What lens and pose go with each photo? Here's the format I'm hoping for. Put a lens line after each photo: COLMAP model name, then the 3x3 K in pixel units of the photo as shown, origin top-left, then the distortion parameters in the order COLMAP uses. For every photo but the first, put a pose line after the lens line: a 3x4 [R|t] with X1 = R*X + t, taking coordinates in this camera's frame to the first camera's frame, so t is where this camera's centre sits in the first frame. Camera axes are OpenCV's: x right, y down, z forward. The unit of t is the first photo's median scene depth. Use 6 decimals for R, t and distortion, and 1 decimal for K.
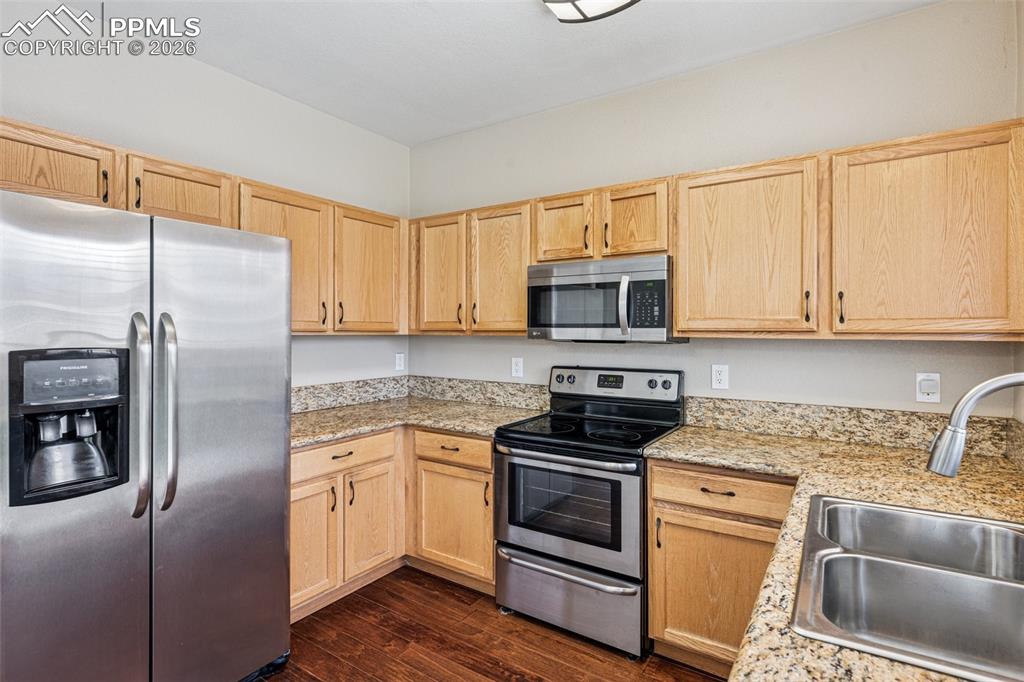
lens RADIAL K [[502.1, 0, 512.5], [0, 502.1, 332.7], [0, 0, 1]] dist [-0.004265, 0.000698]
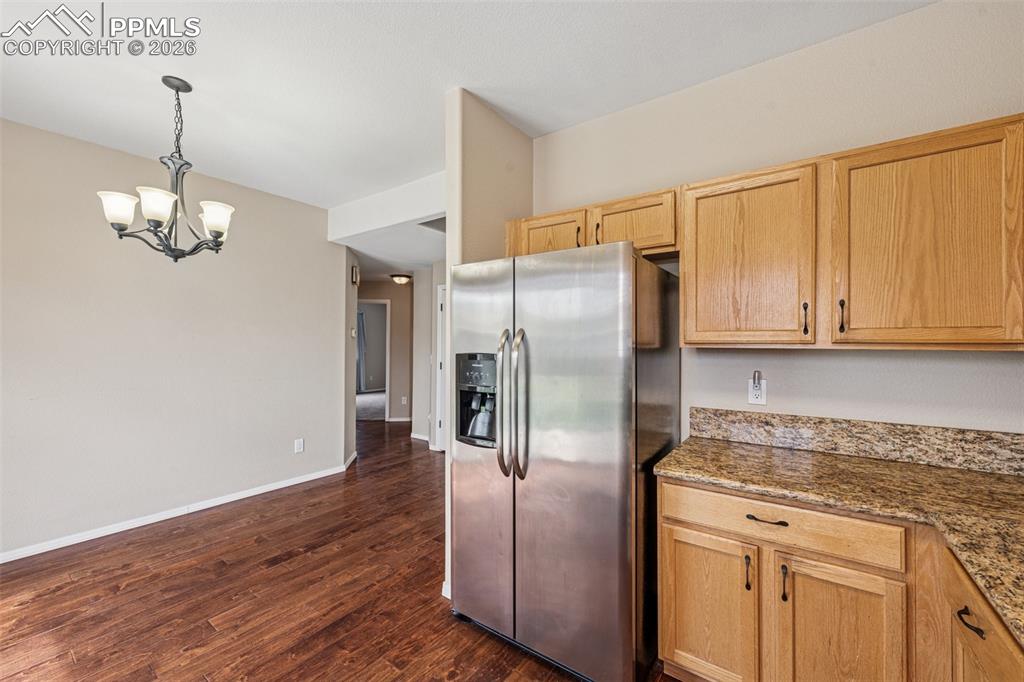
lens RADIAL K [[407.6, 0, 512.3], [0, 407.6, 343.6], [0, 0, 1]] dist [-0.001068, -0.000014]
pose [[-0.031995, -0.005051, -0.999475, 0.252338], [-0.009279, 0.999946, -0.004756, 0.004813], [0.999445, 0.009122, -0.032041, 0.691360]]
